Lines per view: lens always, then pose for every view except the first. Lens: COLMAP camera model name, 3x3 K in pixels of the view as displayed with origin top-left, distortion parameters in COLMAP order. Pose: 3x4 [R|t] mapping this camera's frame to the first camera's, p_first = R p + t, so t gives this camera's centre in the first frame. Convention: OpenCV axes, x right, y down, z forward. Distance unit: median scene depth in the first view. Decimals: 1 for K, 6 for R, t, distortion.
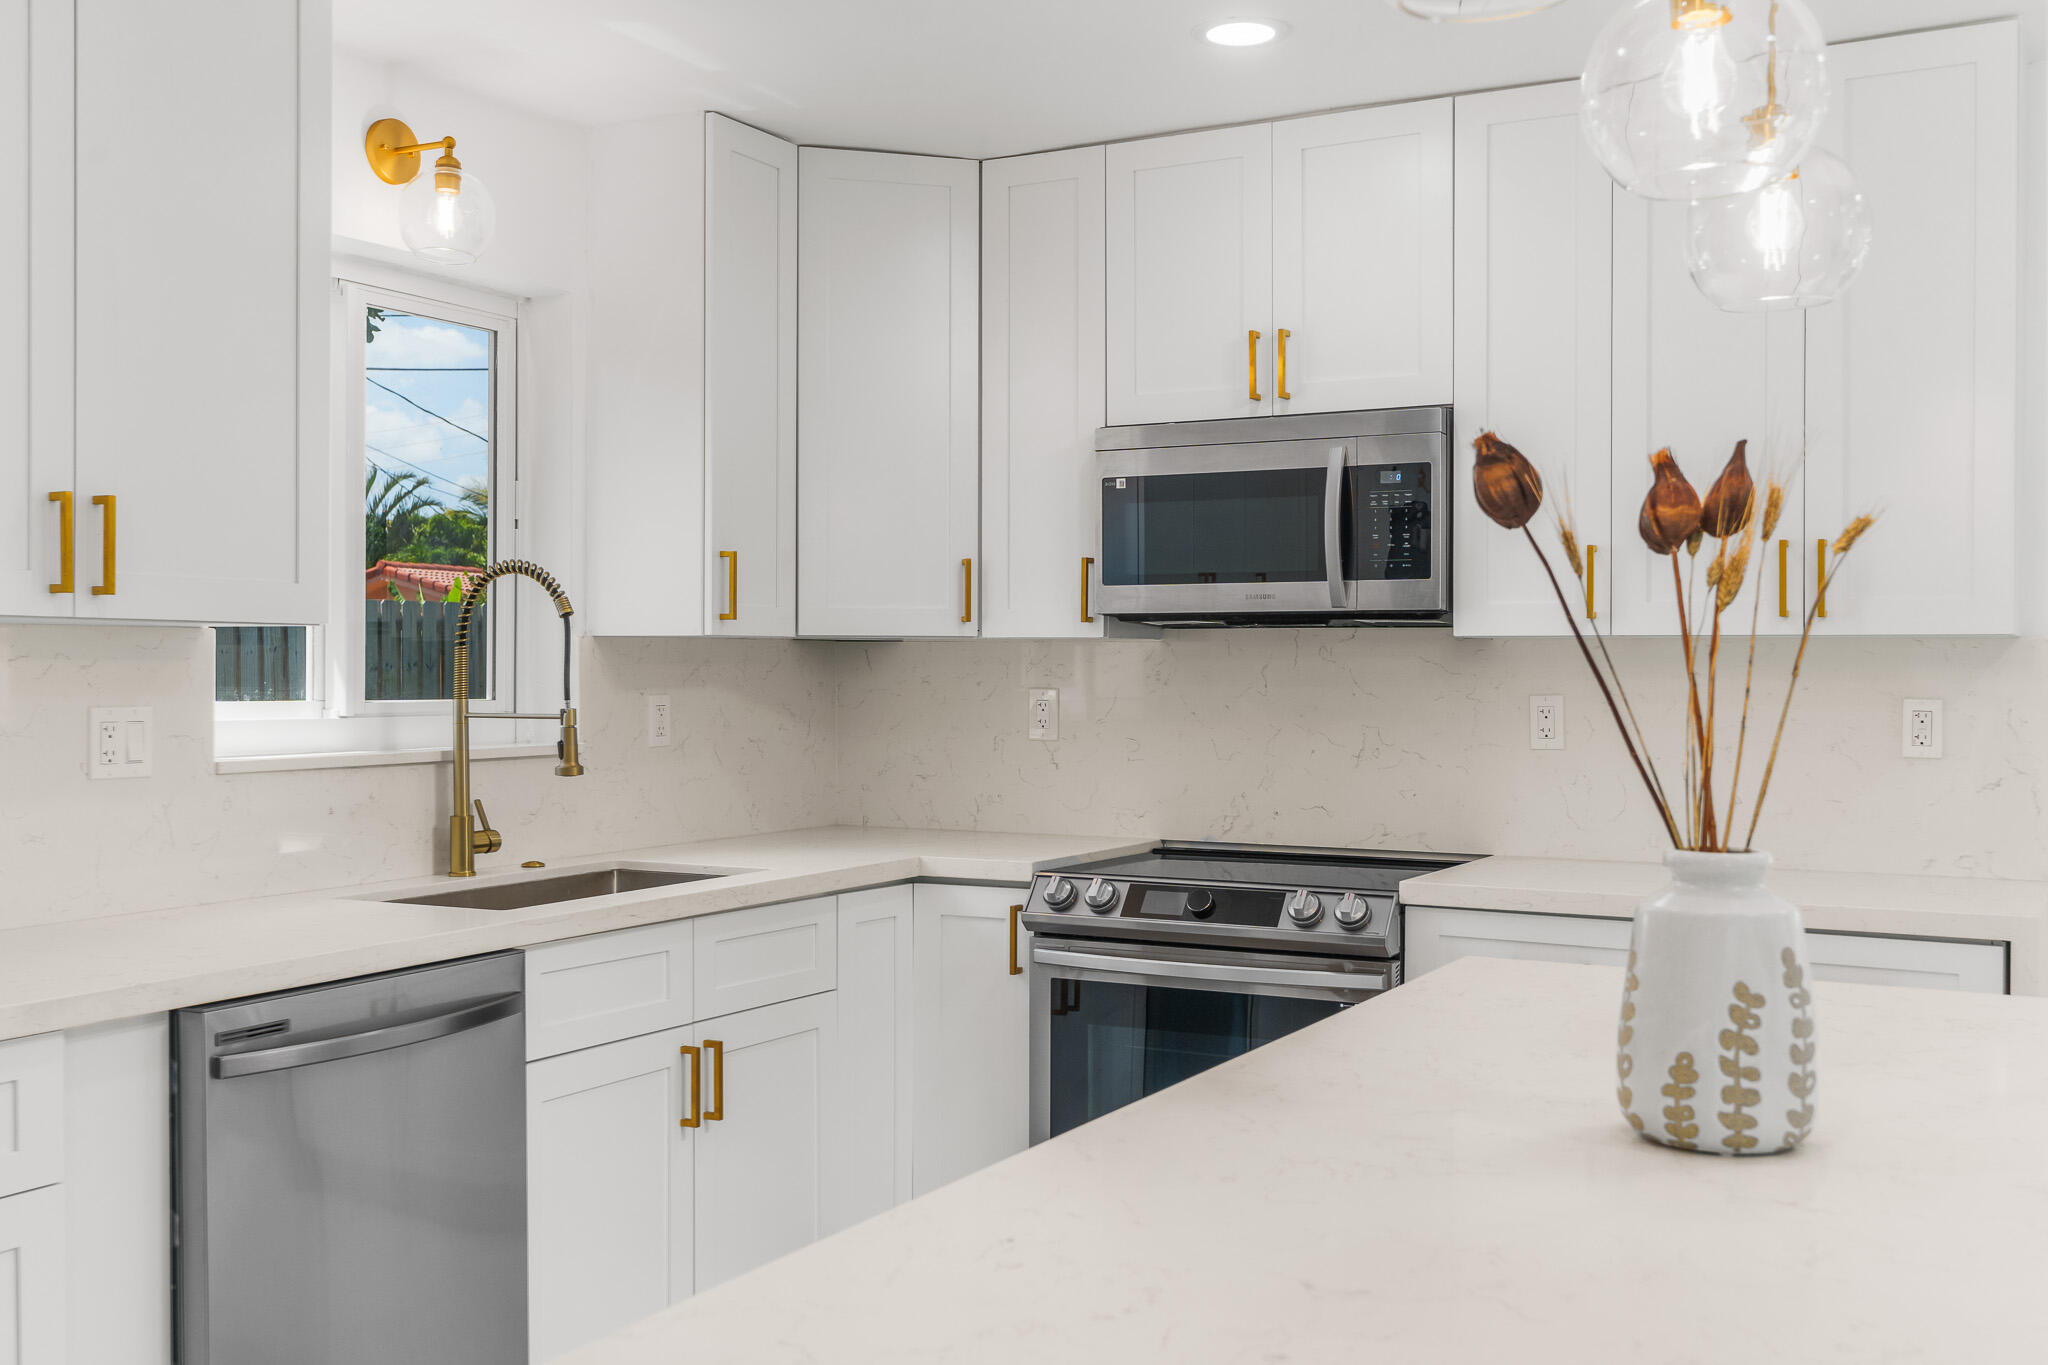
lens RADIAL K [[1997.9, 0, 1024.0], [0, 1997.9, 682.5], [0, 0, 1]] dist [0.003602, -0.005269]
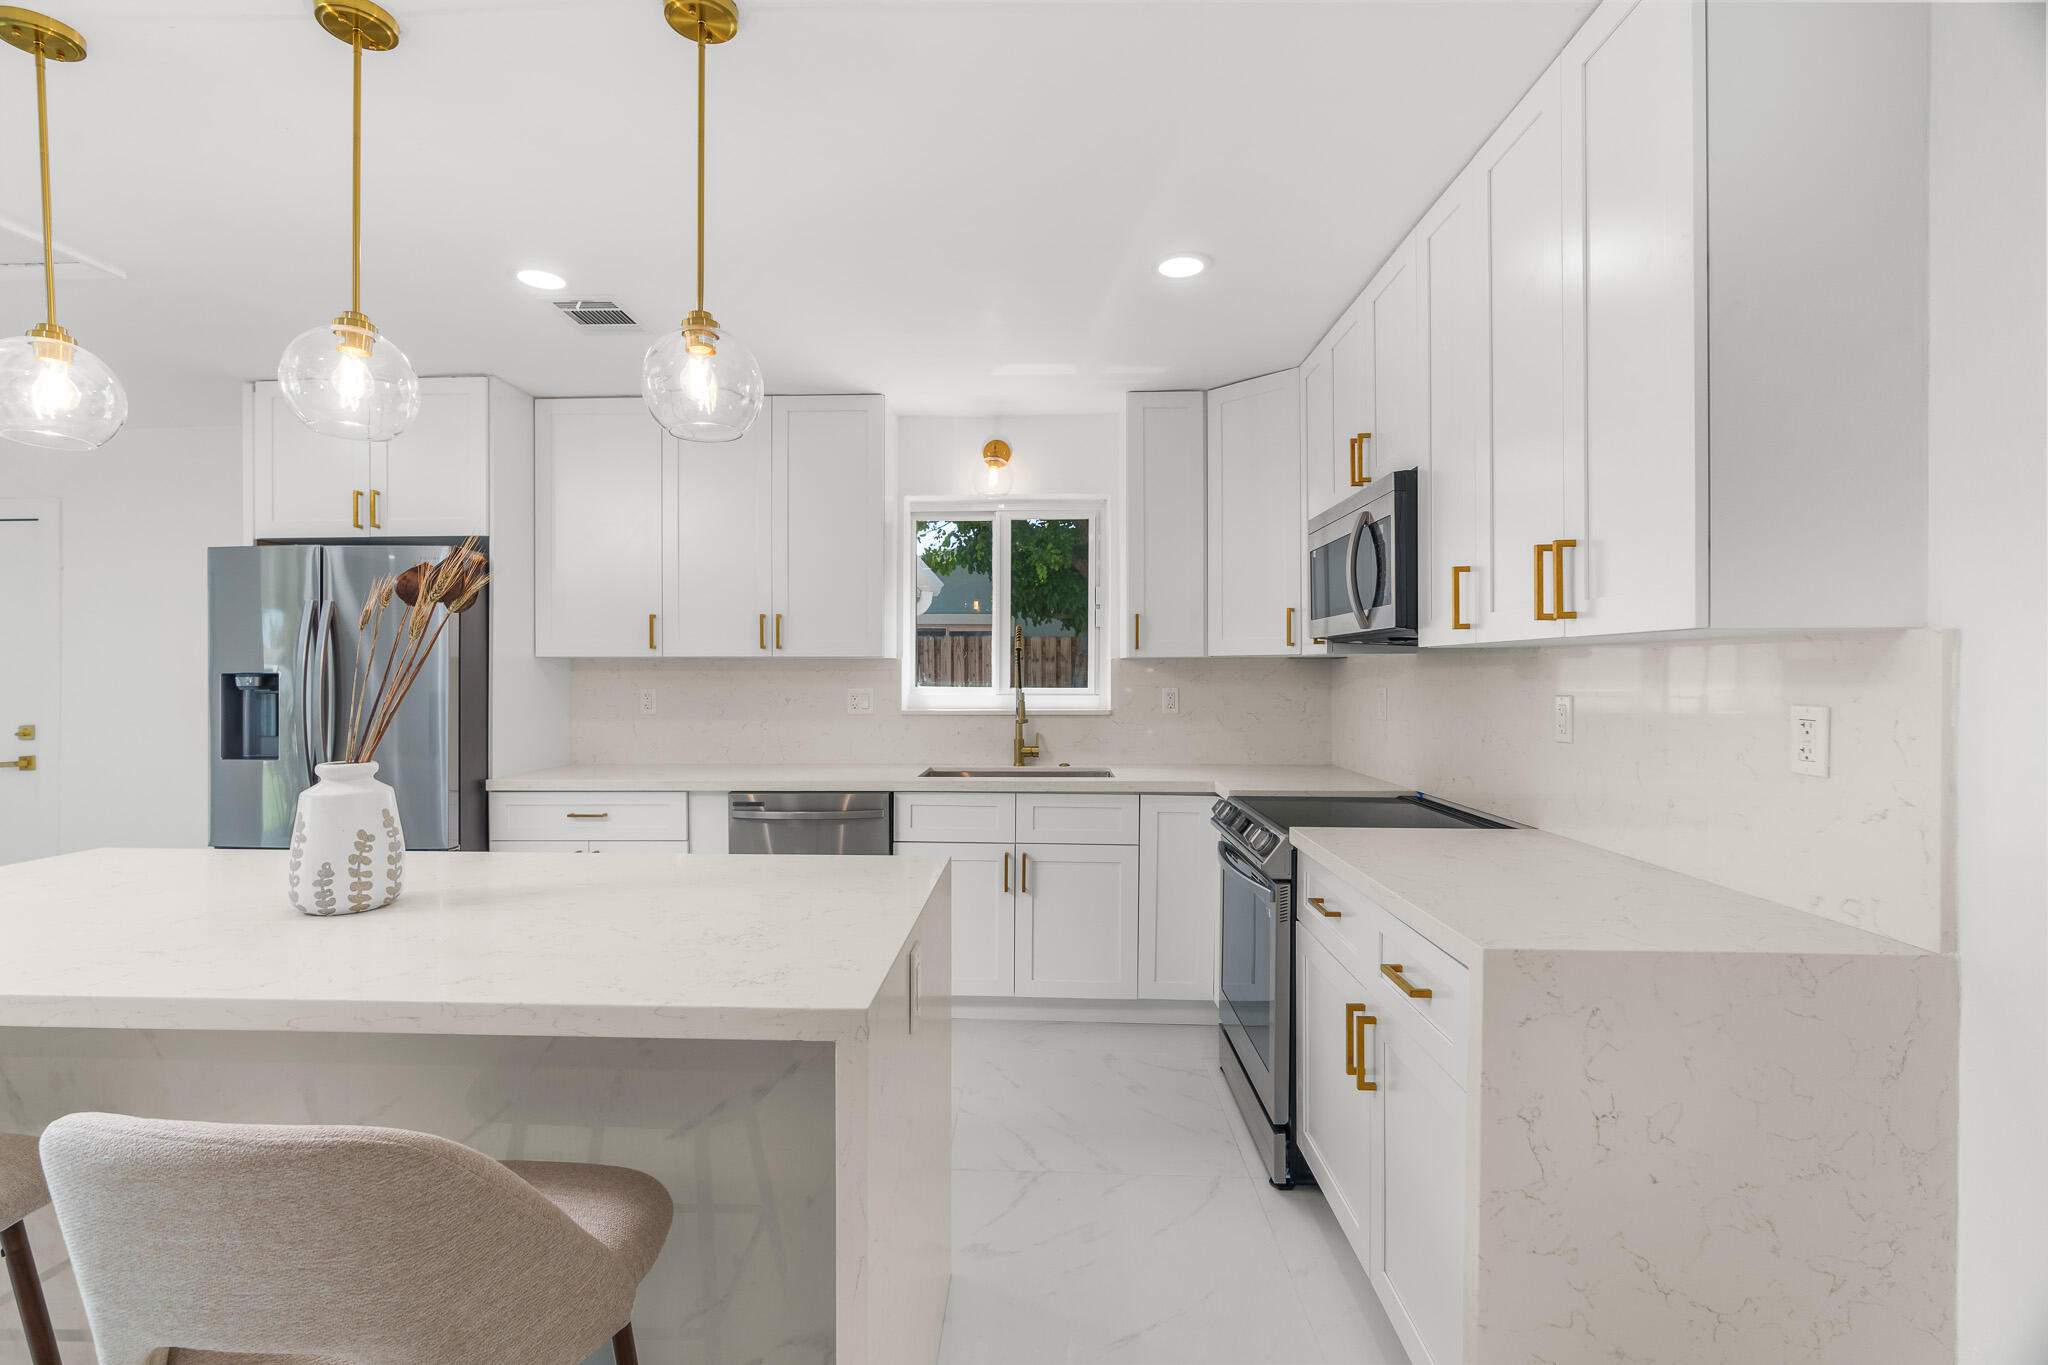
lens RADIAL K [[924.2, 0, 1012.8], [0, 924.2, 679.3], [0, 0, 1]] dist [-0.003643, 0.000096]
pose [[0.445209, 0.002615, -0.895423, 0.649863], [-0.006515, 0.999979, -0.000319, -0.000603], [0.895403, 0.005976, 0.445216, 0.523908]]
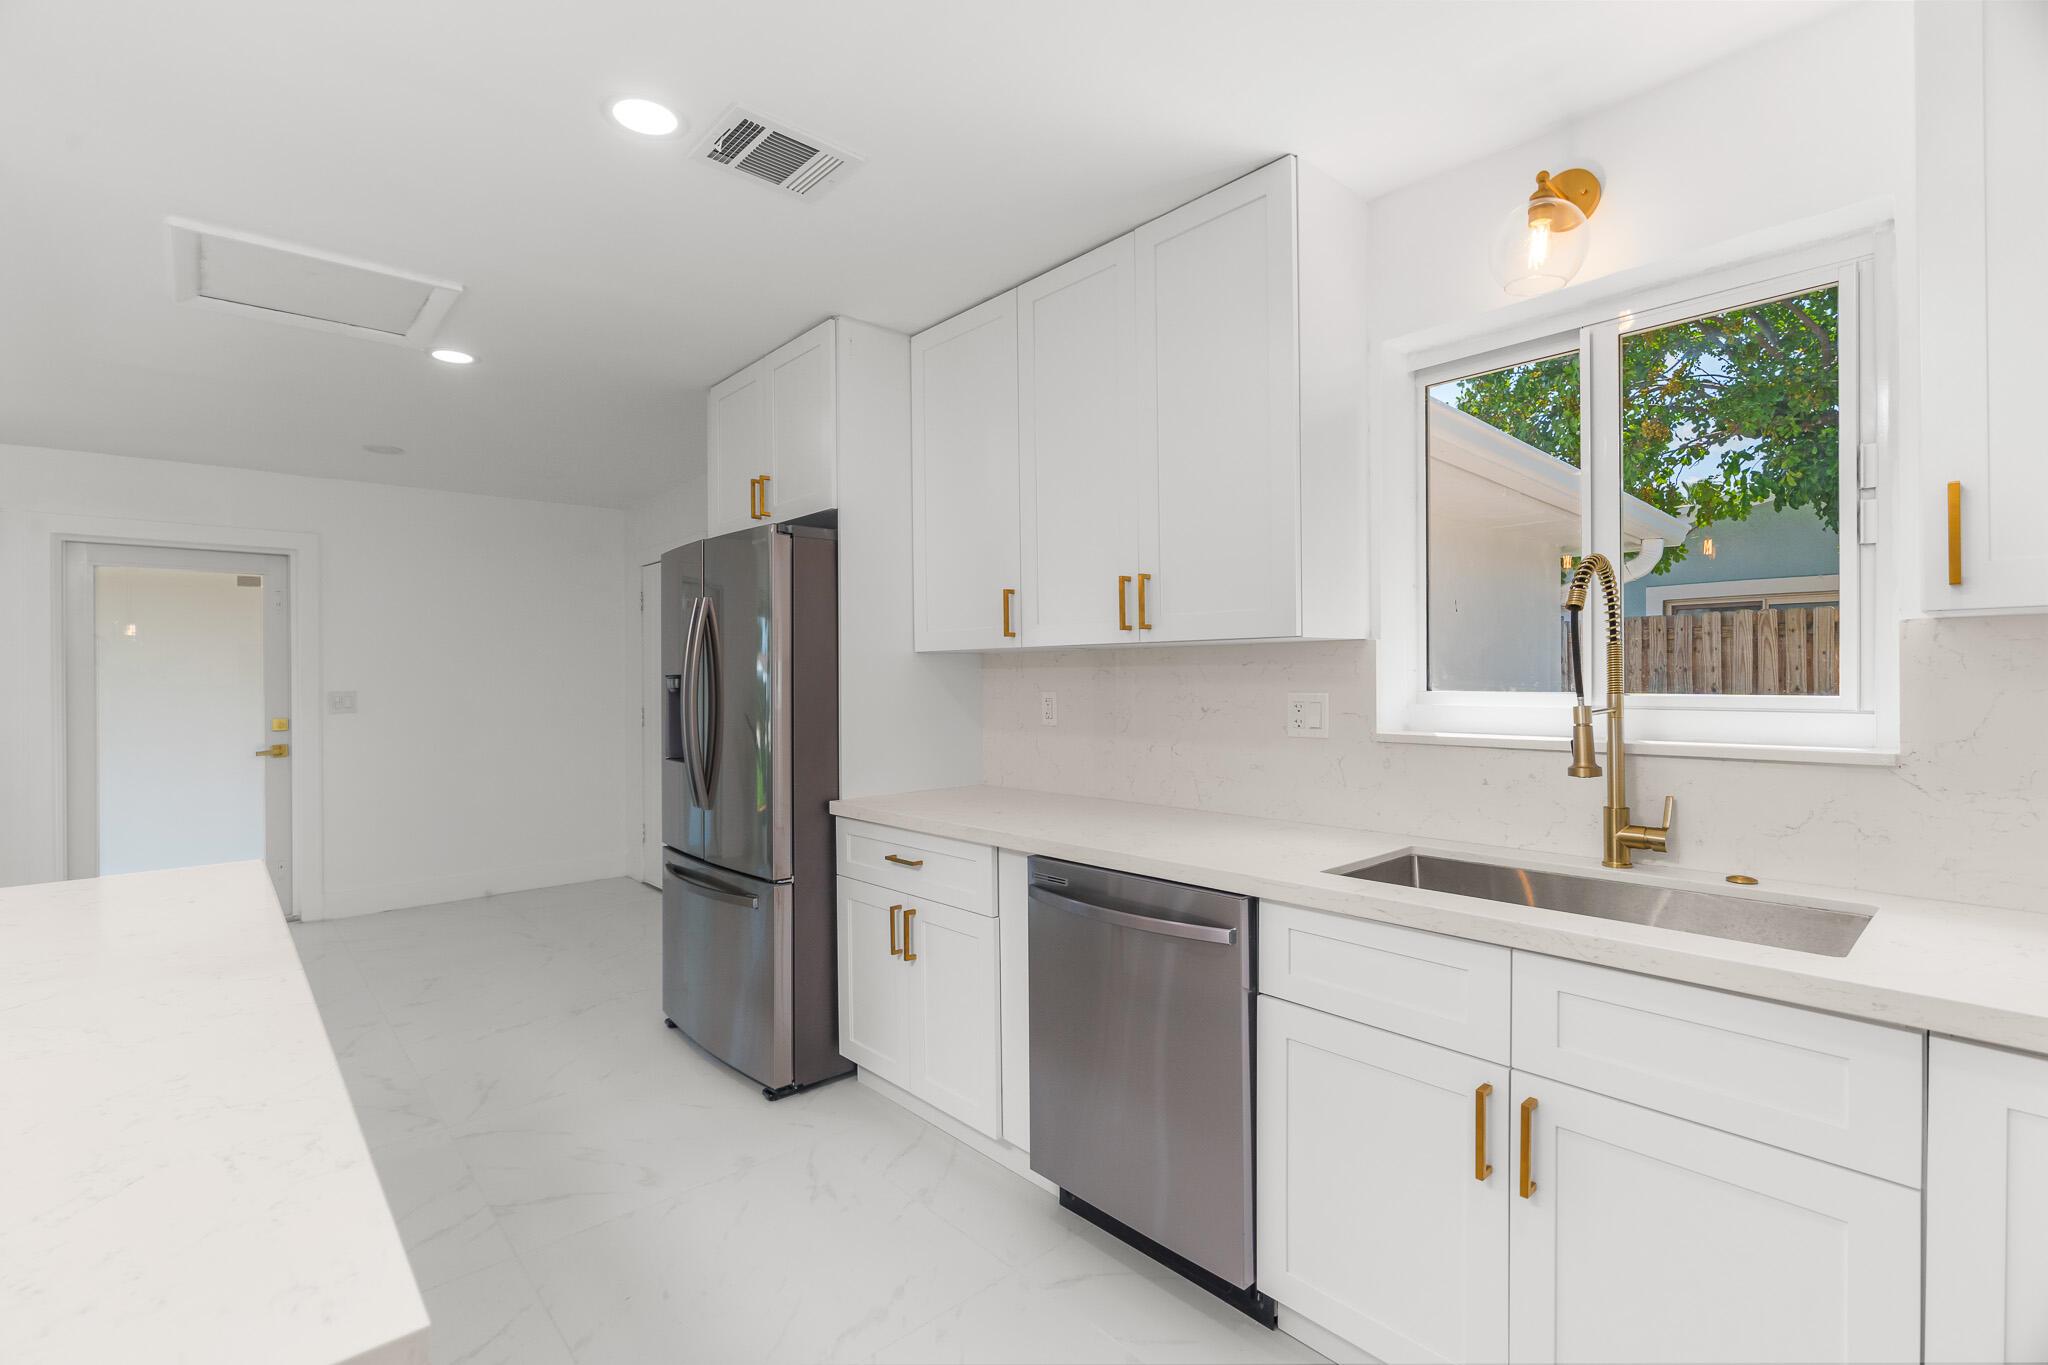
lens RADIAL K [[924.2, 0, 1012.8], [0, 924.2, 679.3], [0, 0, 1]] dist [-0.003643, 0.000096]
pose [[-0.338468, 0.004444, -0.940967, 0.267145], [0.000810, 0.999990, 0.004431, -0.001634], [0.940978, 0.000737, -0.338468, 0.864200]]
